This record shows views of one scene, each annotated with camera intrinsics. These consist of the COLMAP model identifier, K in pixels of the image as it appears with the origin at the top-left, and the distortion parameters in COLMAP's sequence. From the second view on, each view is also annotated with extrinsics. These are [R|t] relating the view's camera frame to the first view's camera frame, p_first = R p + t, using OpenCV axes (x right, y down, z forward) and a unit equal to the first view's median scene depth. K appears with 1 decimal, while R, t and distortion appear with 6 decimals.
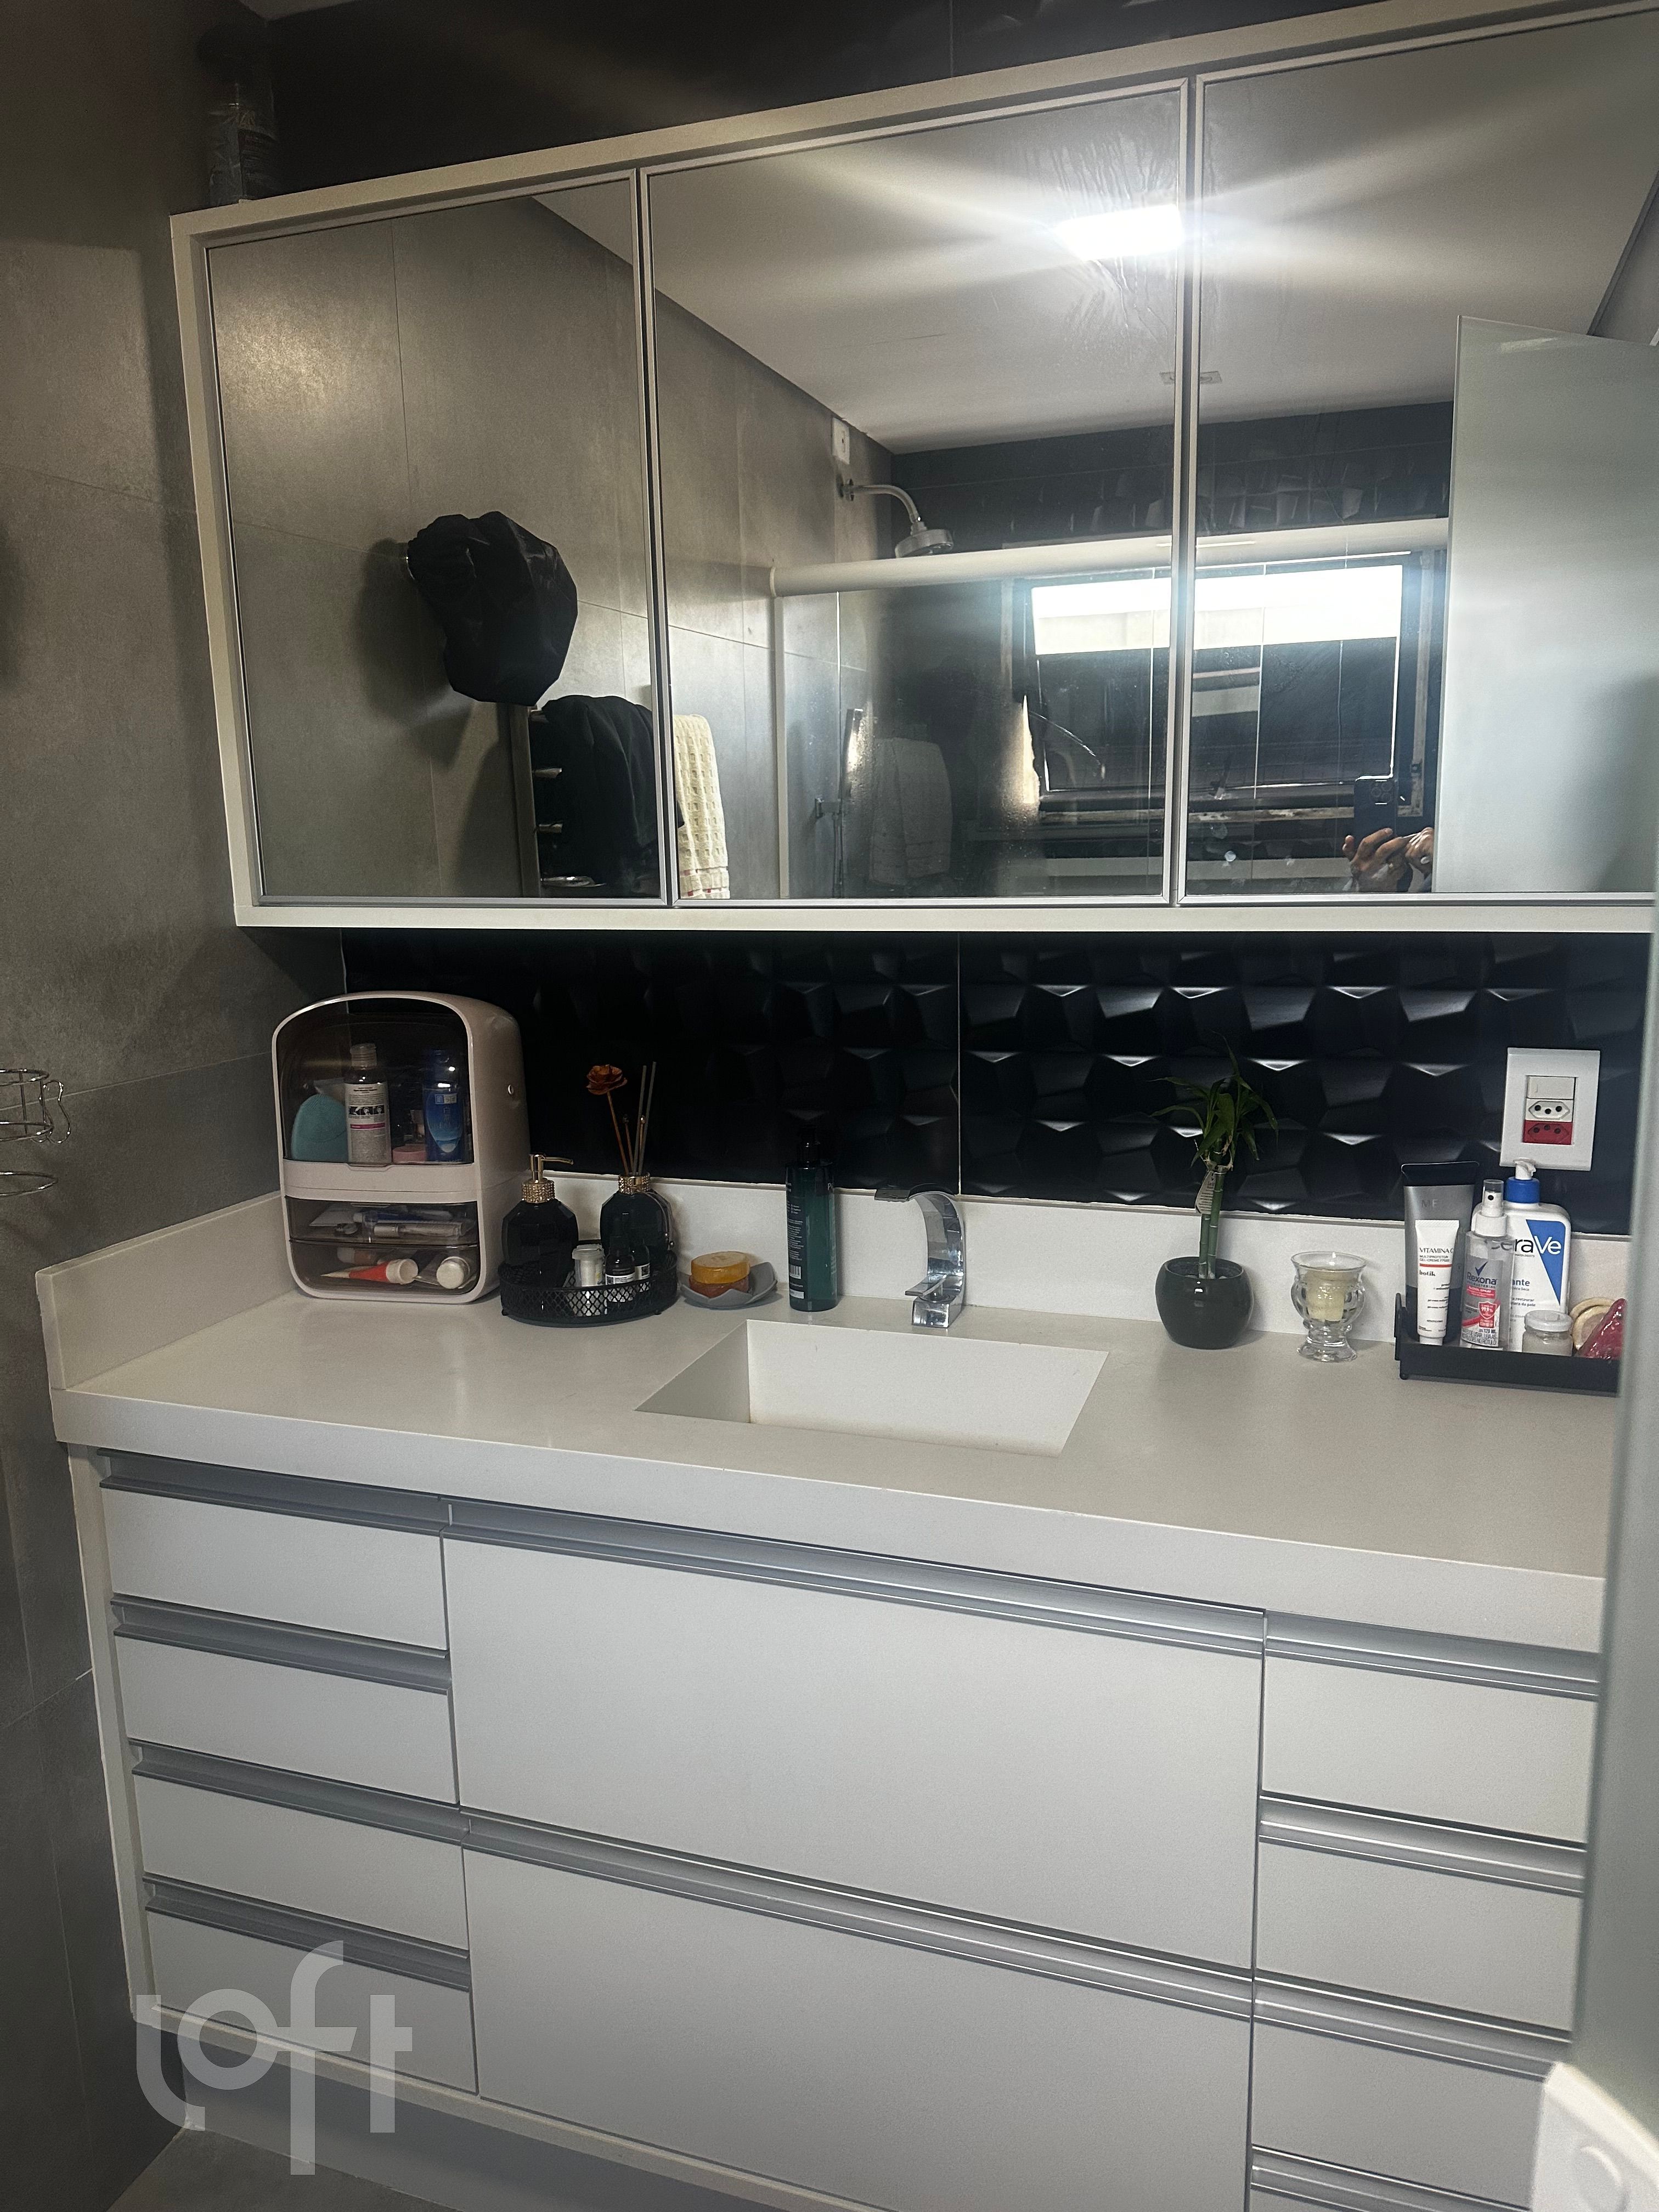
lens RADIAL K [[1568.0, 0, 828.7], [0, 1568.0, 1112.8], [0, 0, 1]] dist [-0.007376, -0.002161]
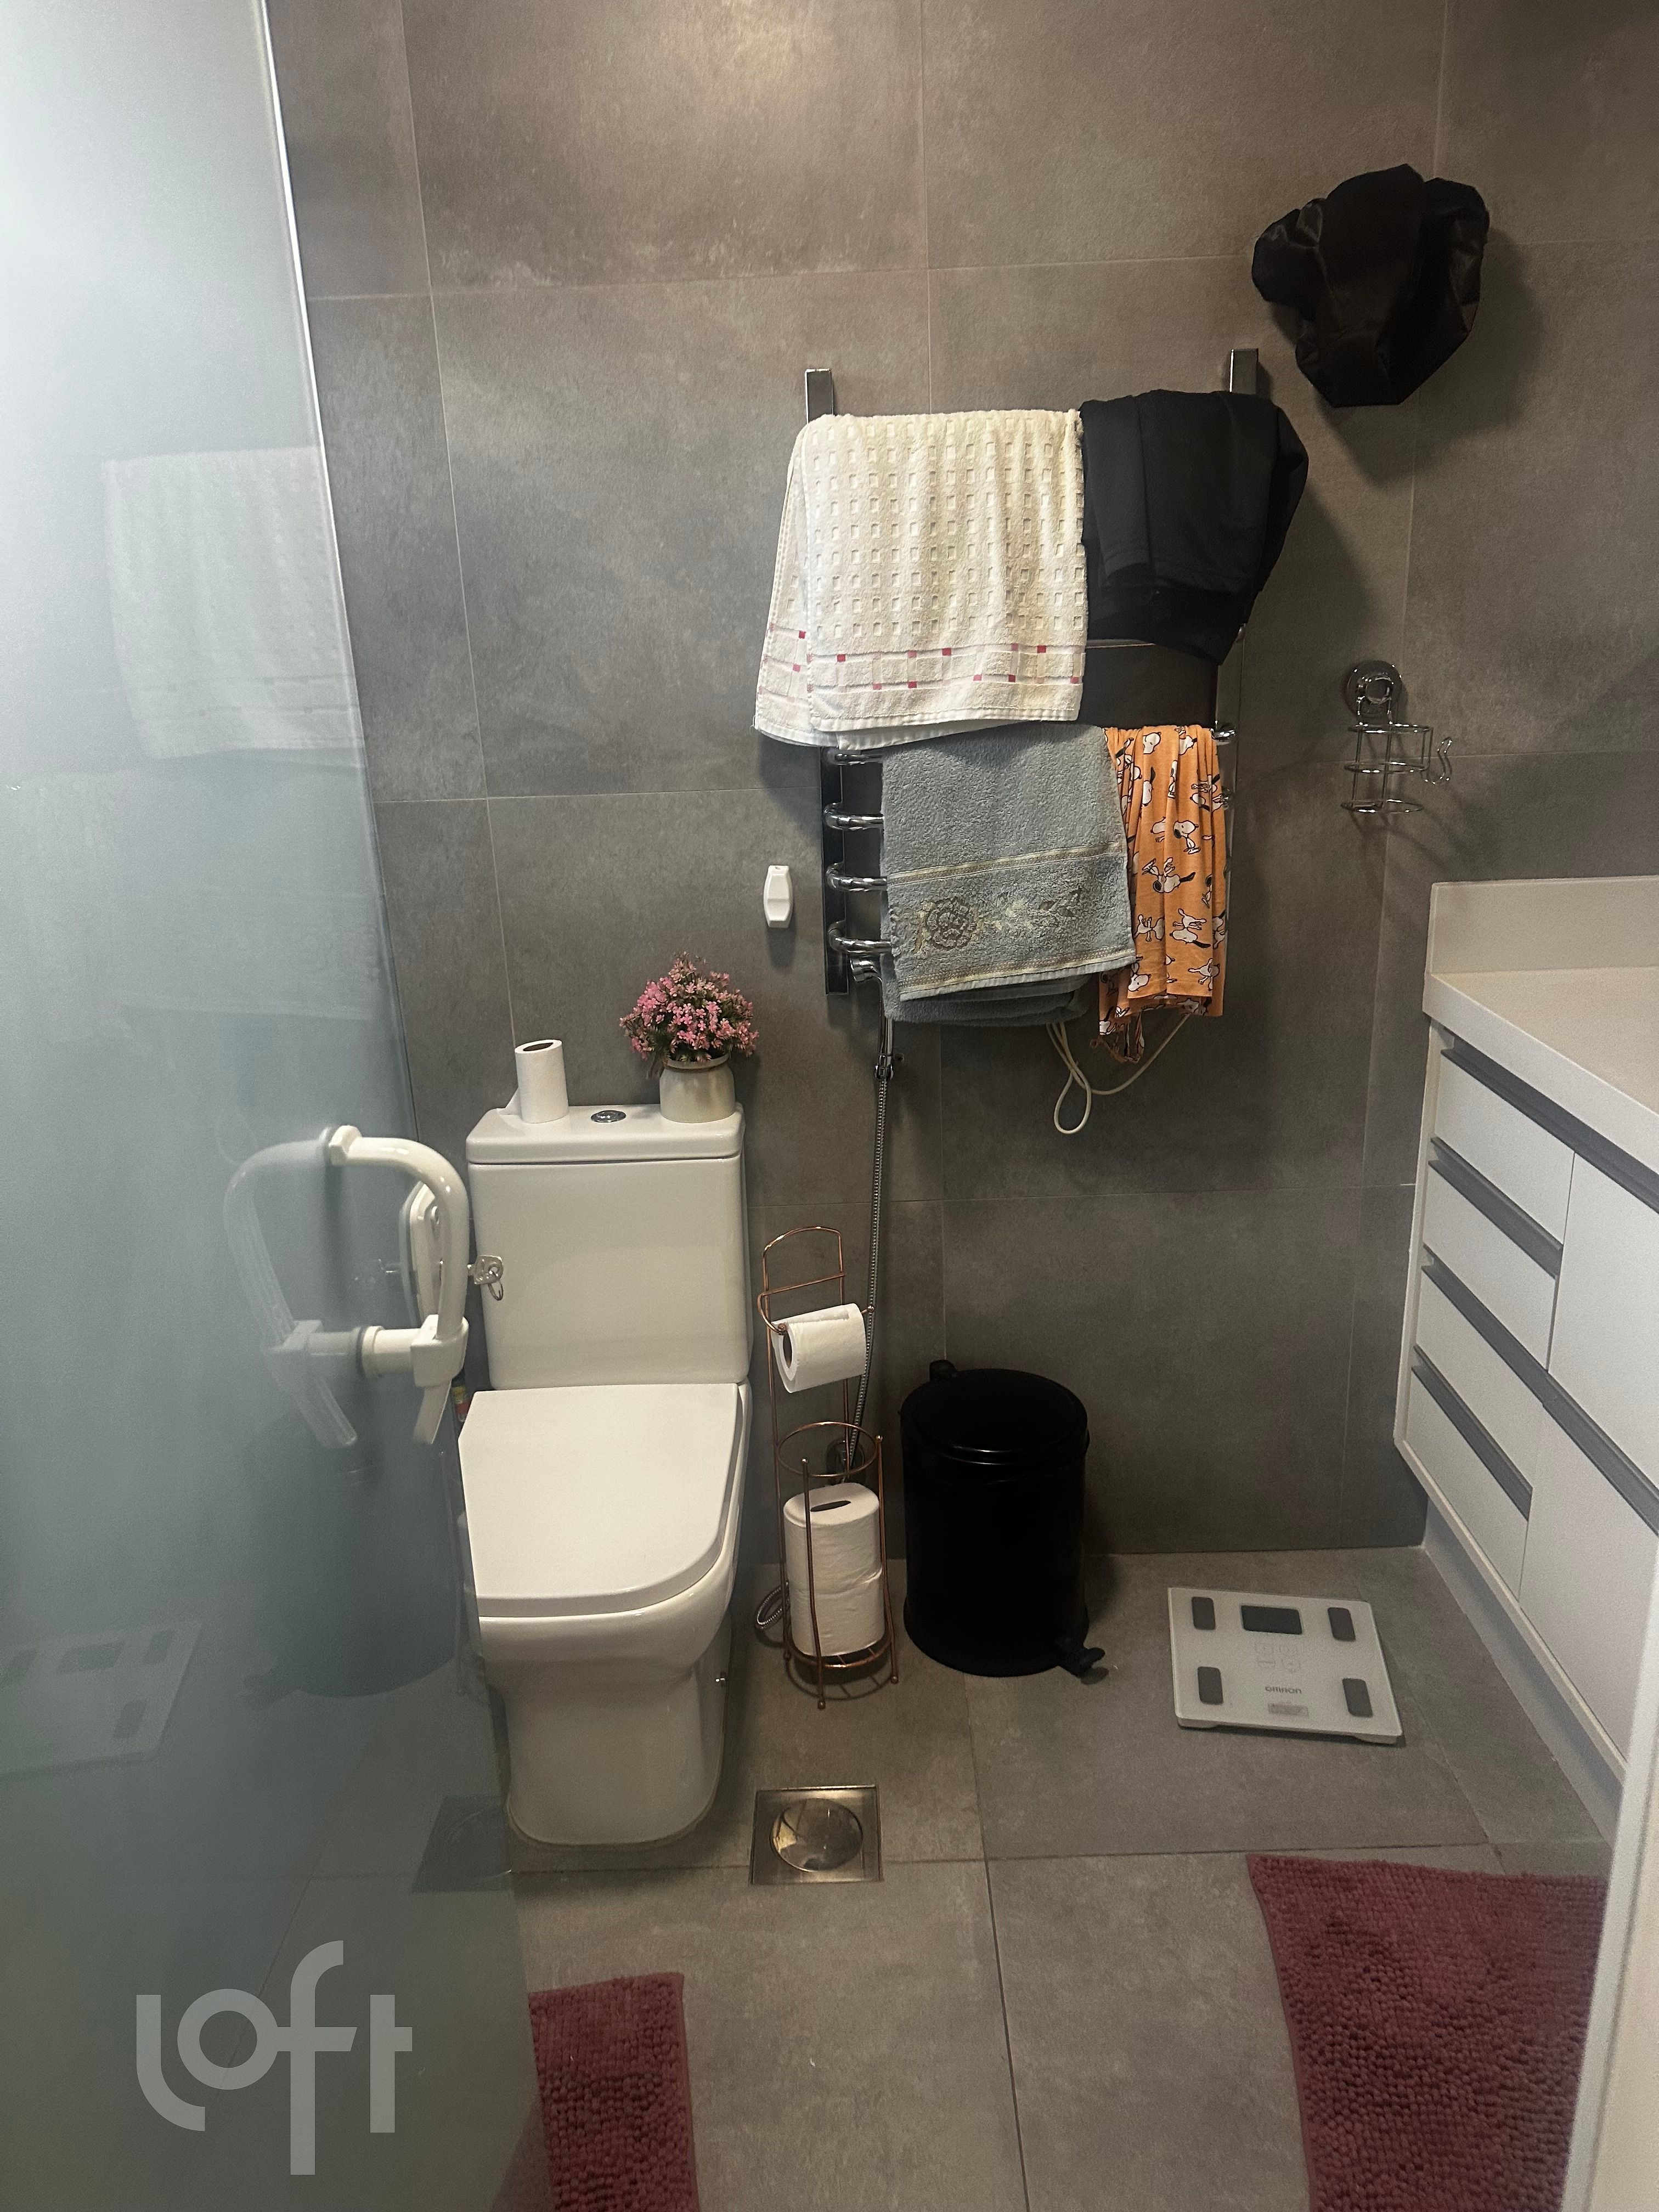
lens RADIAL K [[1568.0, 0, 829.9], [0, 1568.0, 1107.3], [0, 0, 1]] dist [-0.007376, -0.002161]
pose [[0.335483, 0.293120, -0.895283, 0.574200], [-0.141771, 0.955246, 0.259628, 0.008602], [0.931318, 0.039825, 0.362024, 0.028048]]
